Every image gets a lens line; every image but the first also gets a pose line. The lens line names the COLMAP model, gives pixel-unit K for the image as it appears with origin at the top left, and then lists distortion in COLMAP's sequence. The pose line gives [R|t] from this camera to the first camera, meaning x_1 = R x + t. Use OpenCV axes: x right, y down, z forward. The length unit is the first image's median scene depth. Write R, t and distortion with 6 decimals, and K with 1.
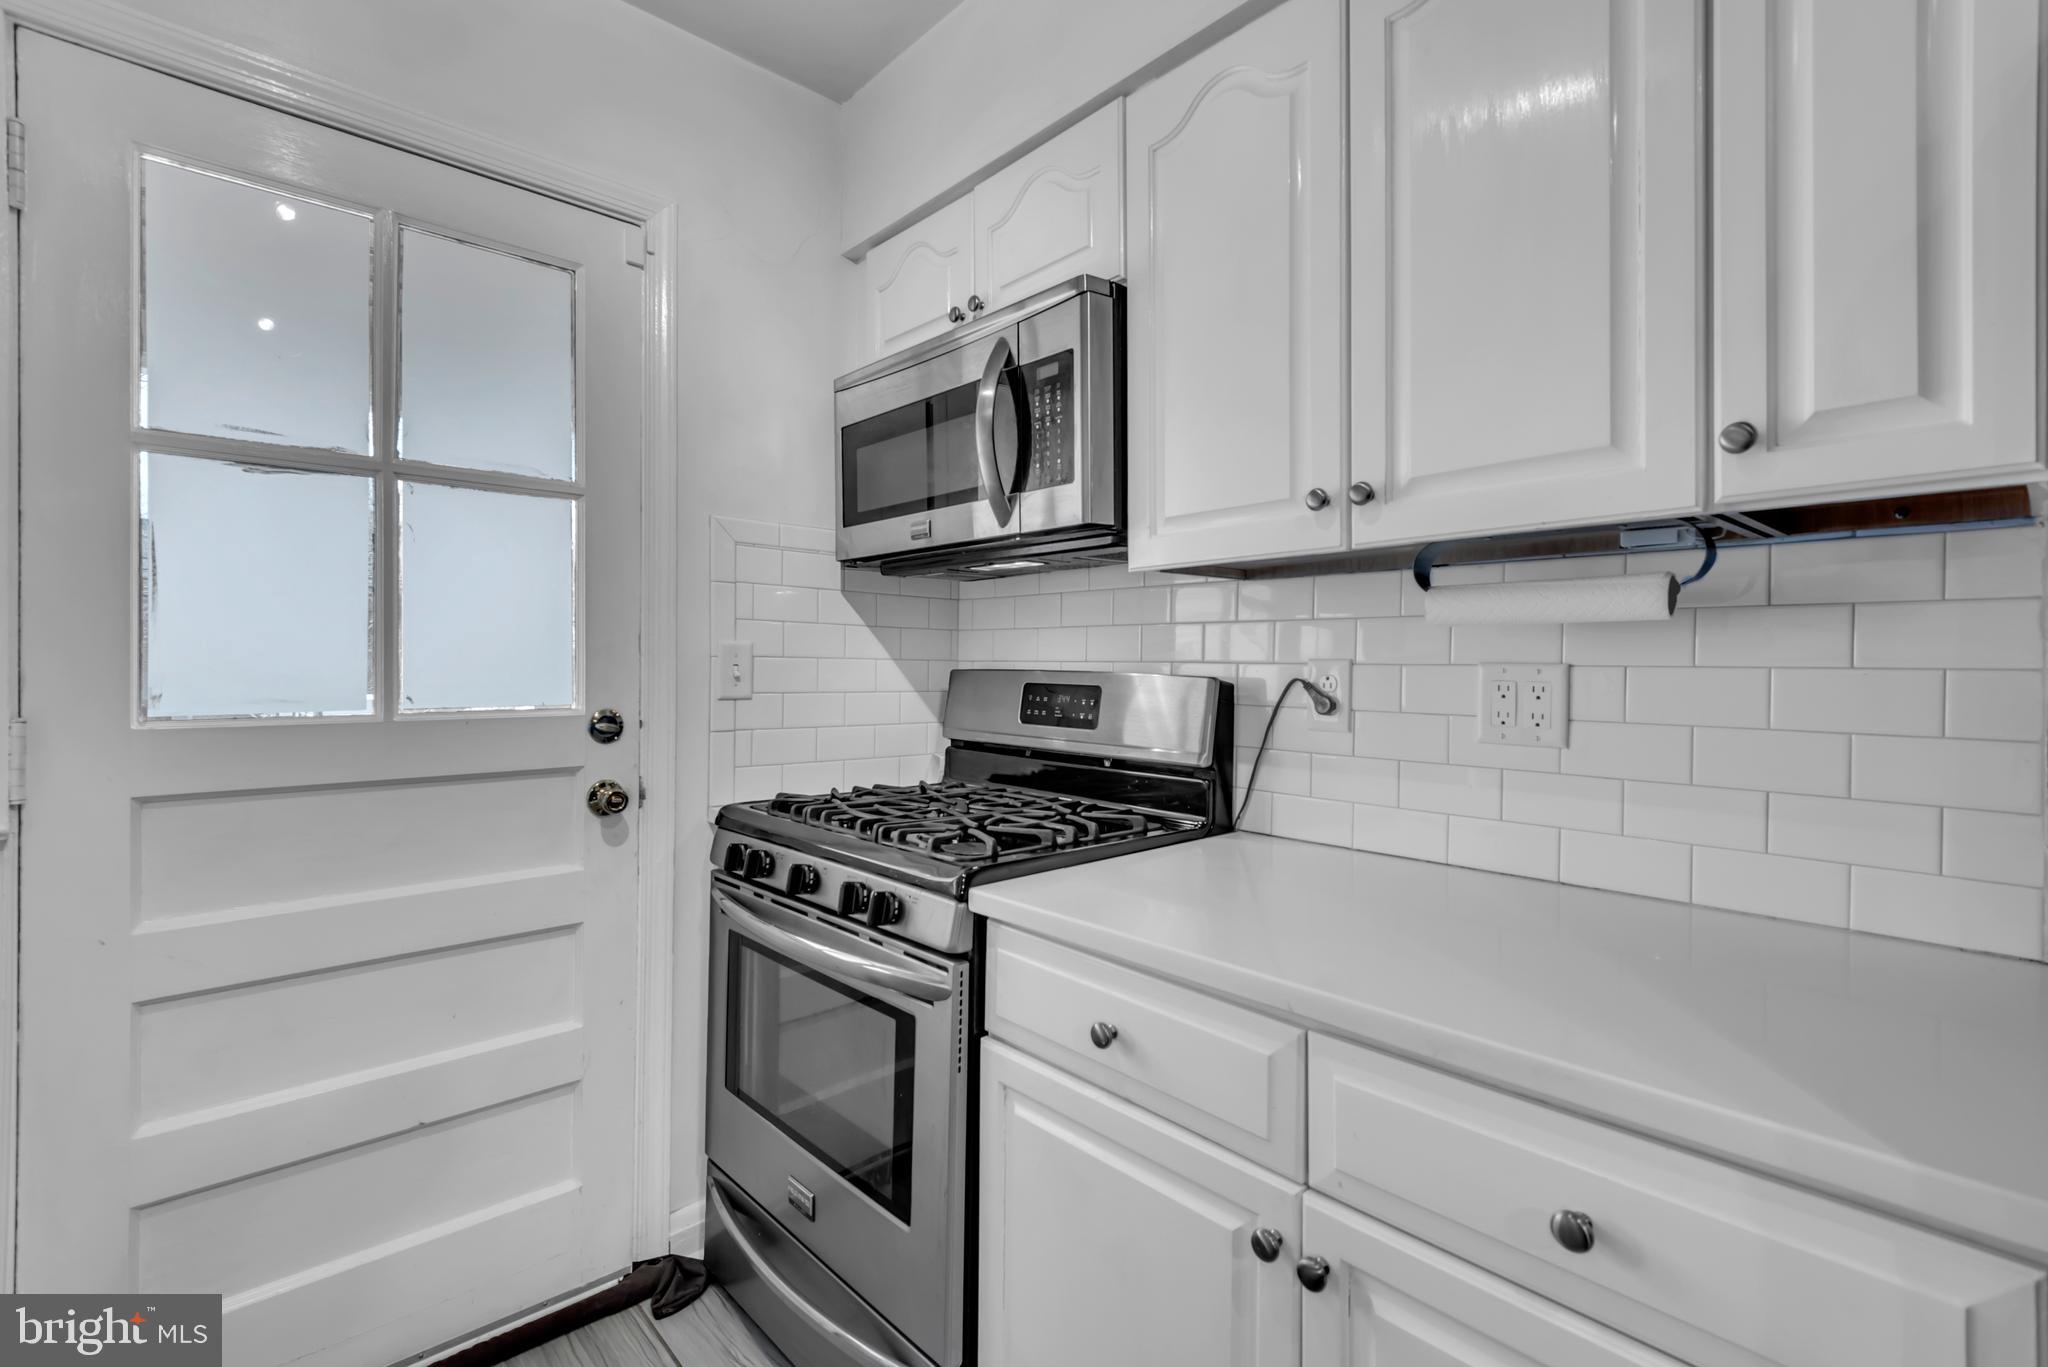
lens RADIAL K [[930.3, 0, 1024.8], [0, 930.3, 670.3], [0, 0, 1]] dist [0.020846, -0.003684]
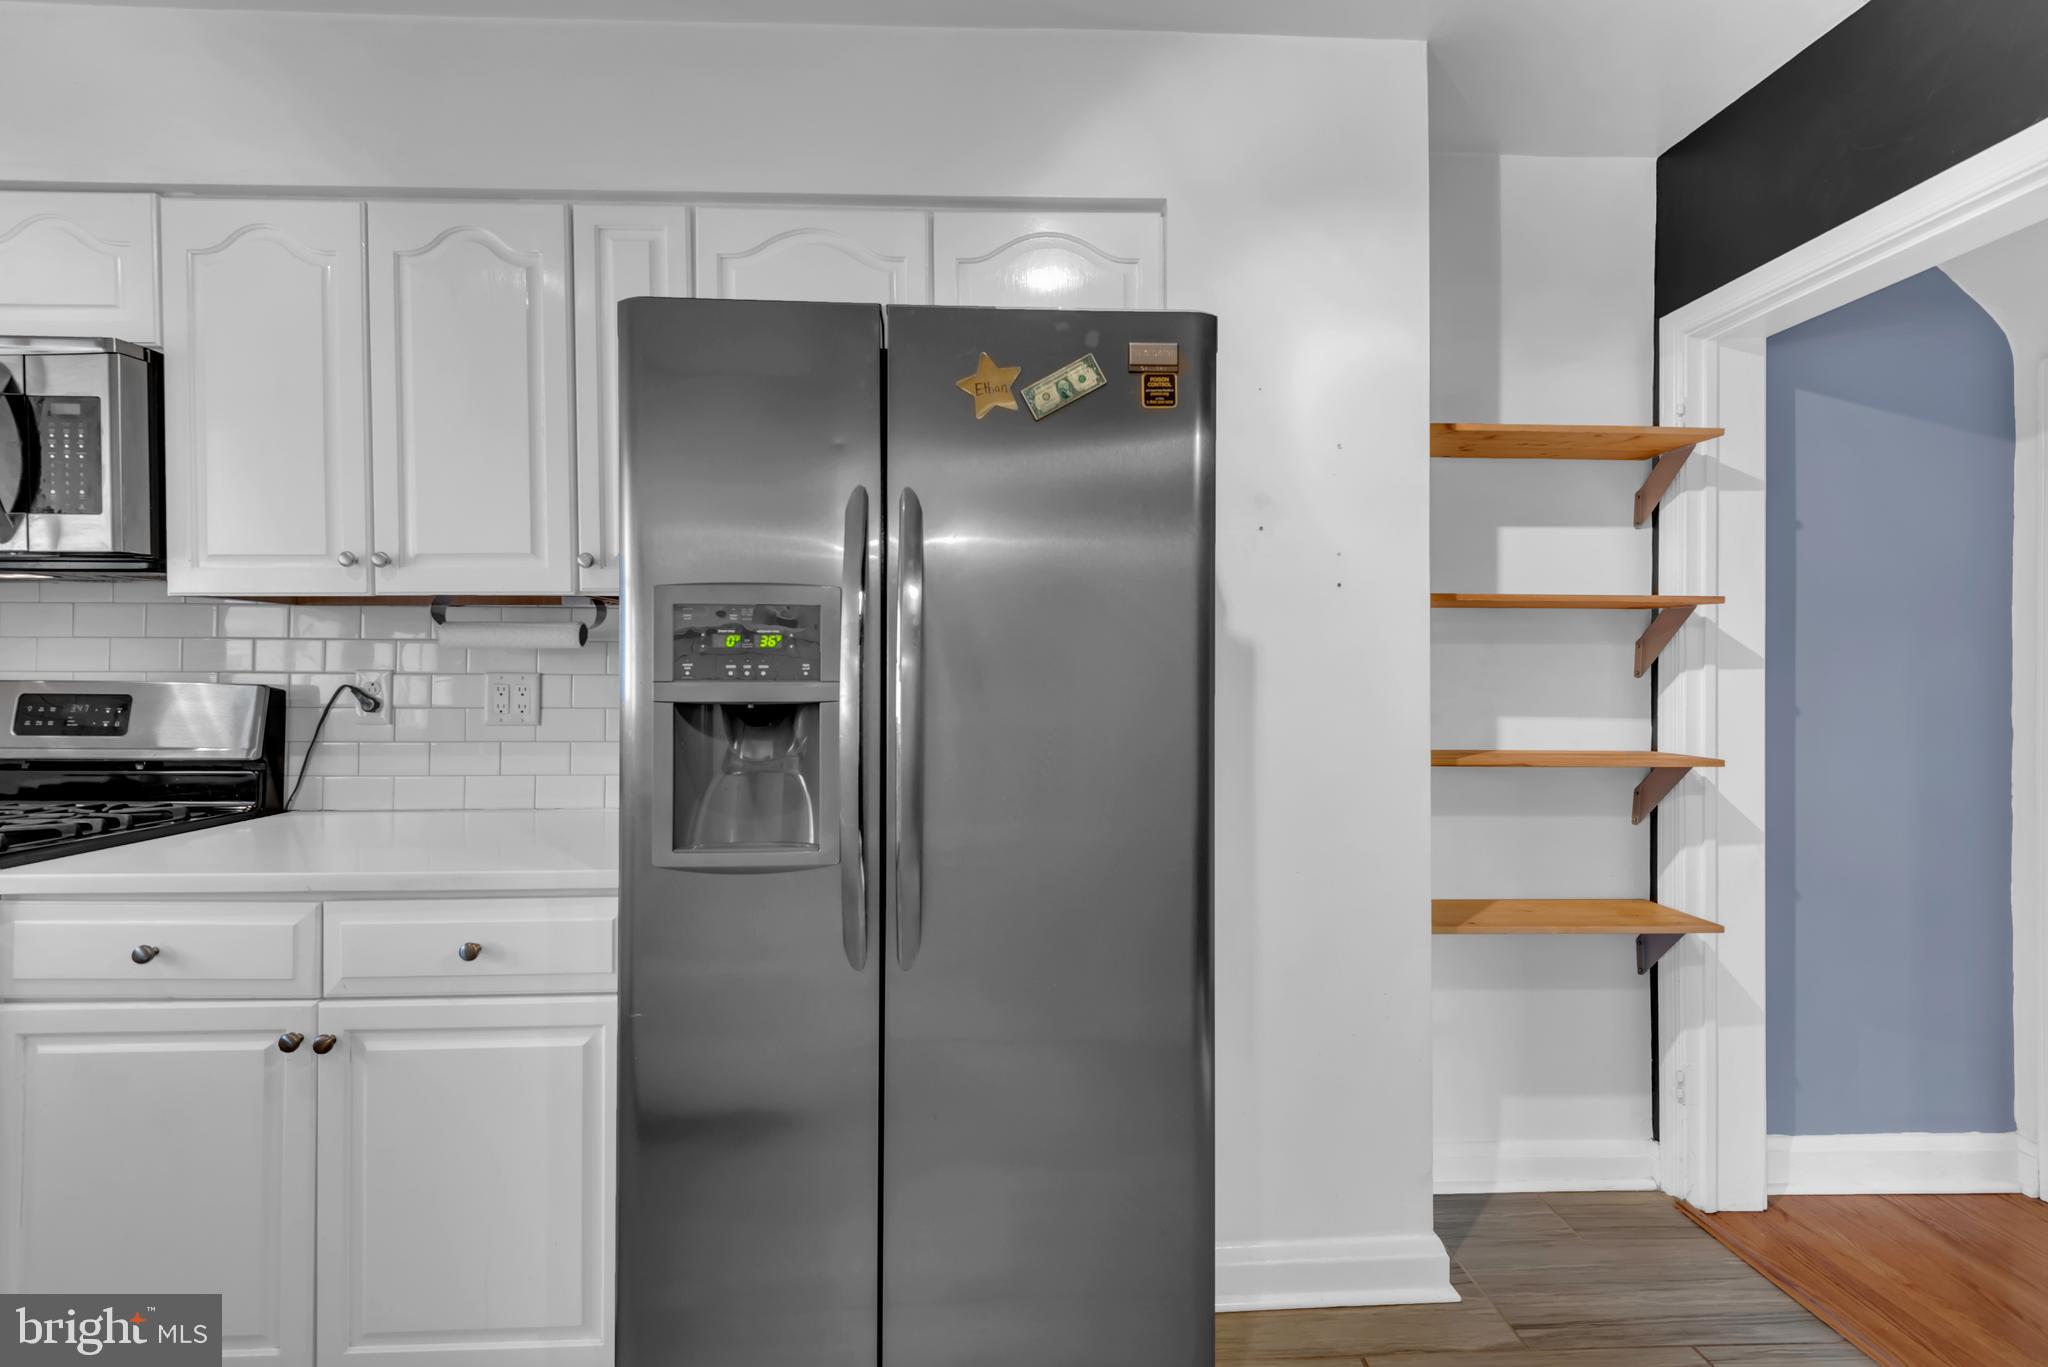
lens RADIAL K [[912.1, 0, 1026.4], [0, 912.1, 675.3], [0, 0, 1]] dist [0.016248, -0.008004]
pose [[0.646776, -0.003465, 0.762673, -0.067360], [0.006432, 0.999979, -0.000912, 0.002785], [-0.762653, 0.005495, 0.646784, -0.537163]]
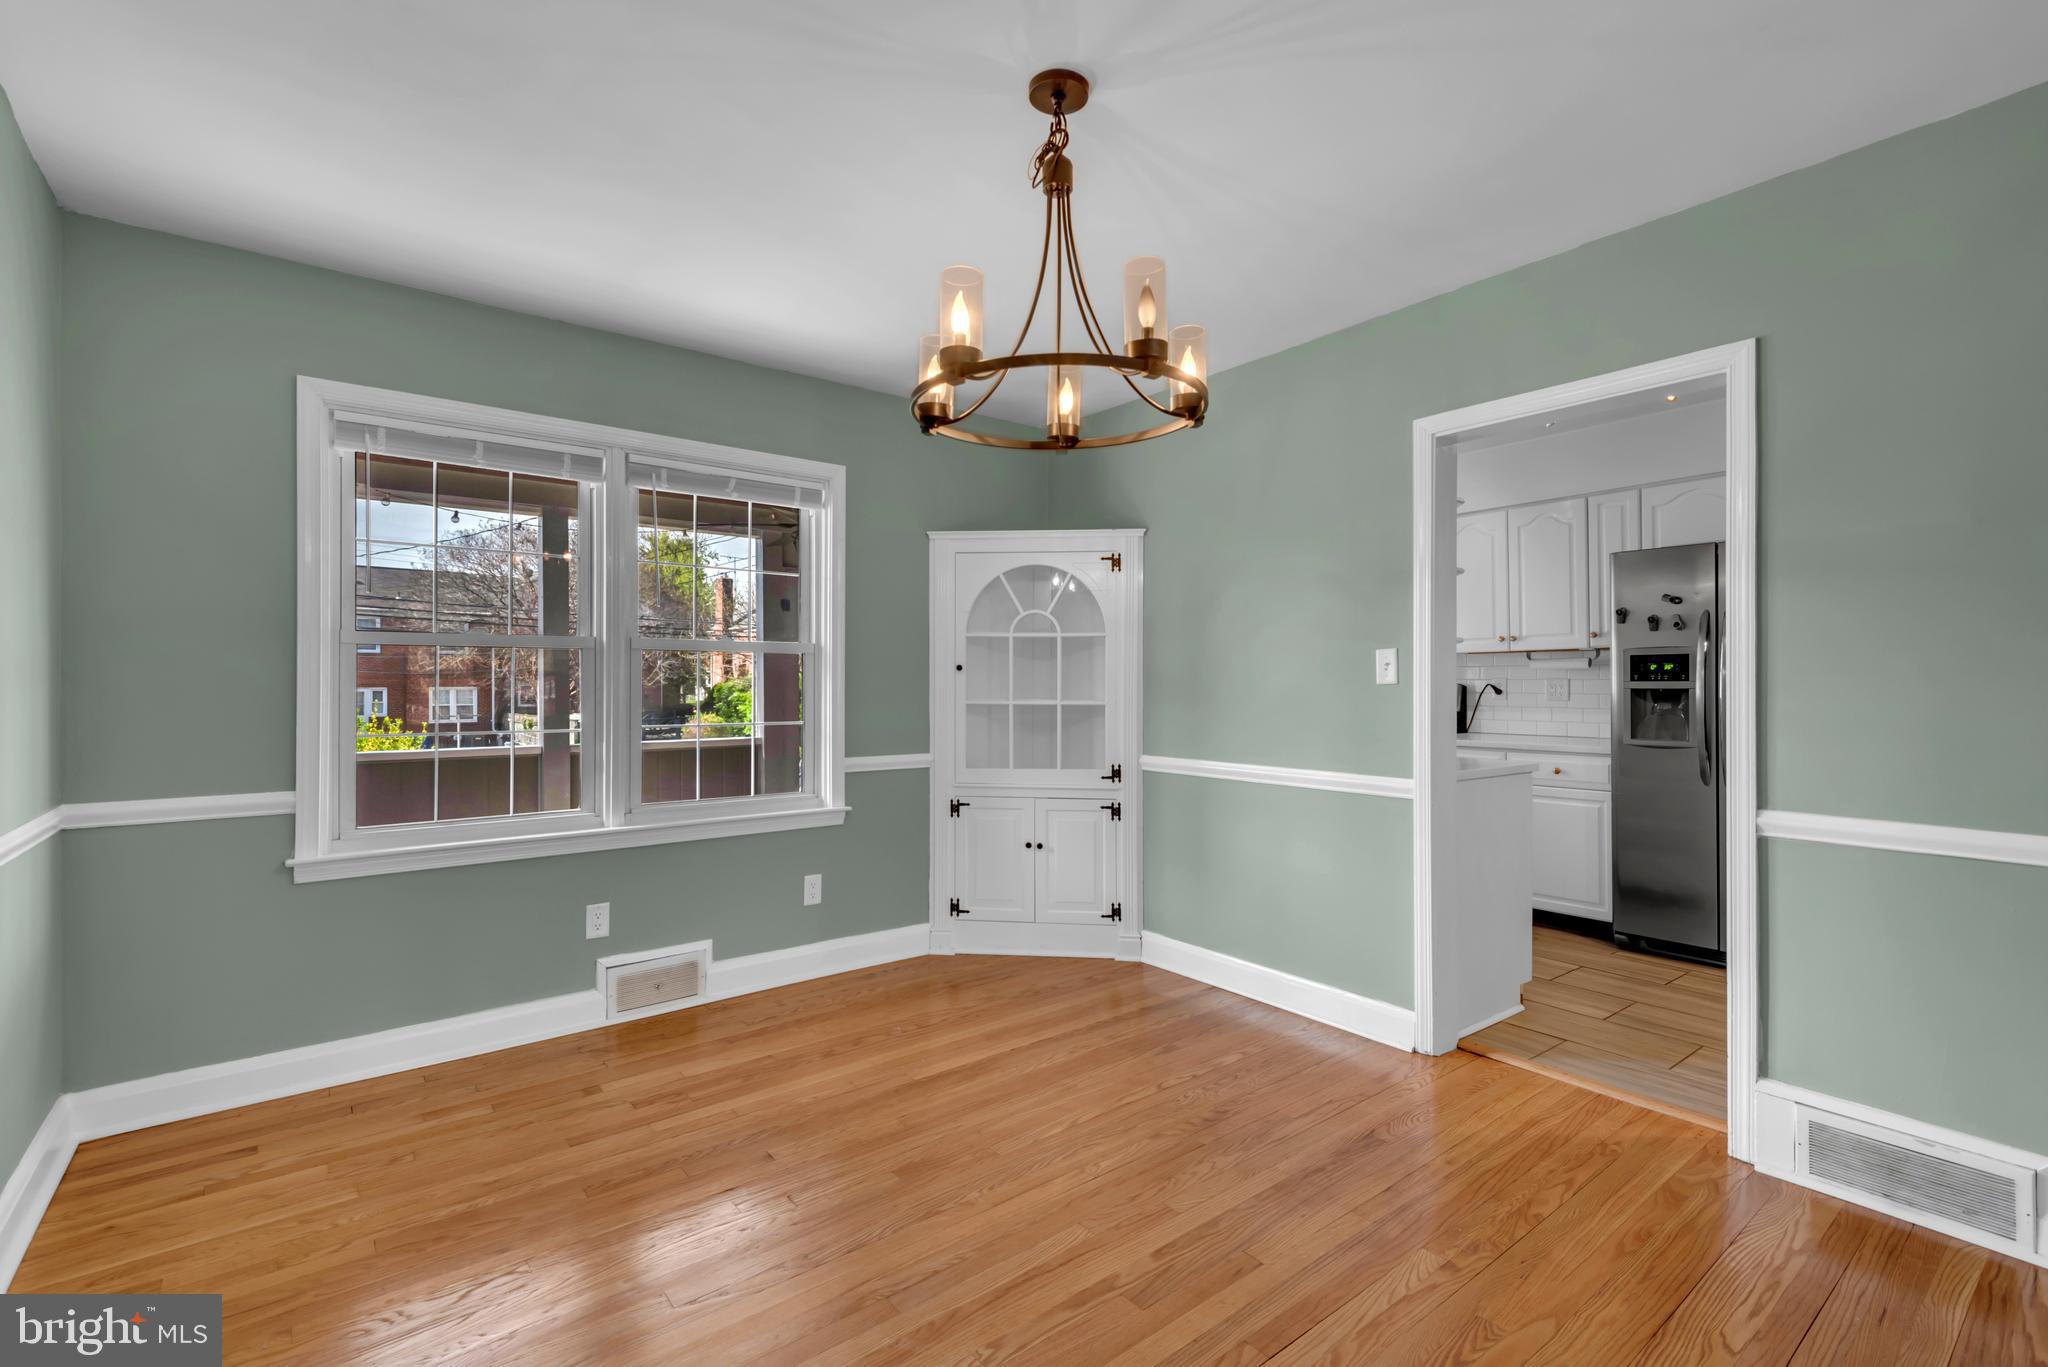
lens RADIAL K [[912.1, 0, 1026.4], [0, 912.1, 675.3], [0, 0, 1]] dist [0.016248, -0.008004]
pose [[0.995546, -0.010167, -0.093729, -1.025306], [0.008835, 0.999854, -0.014612, 0.010505], [0.093864, 0.013719, 0.995490, -2.358292]]
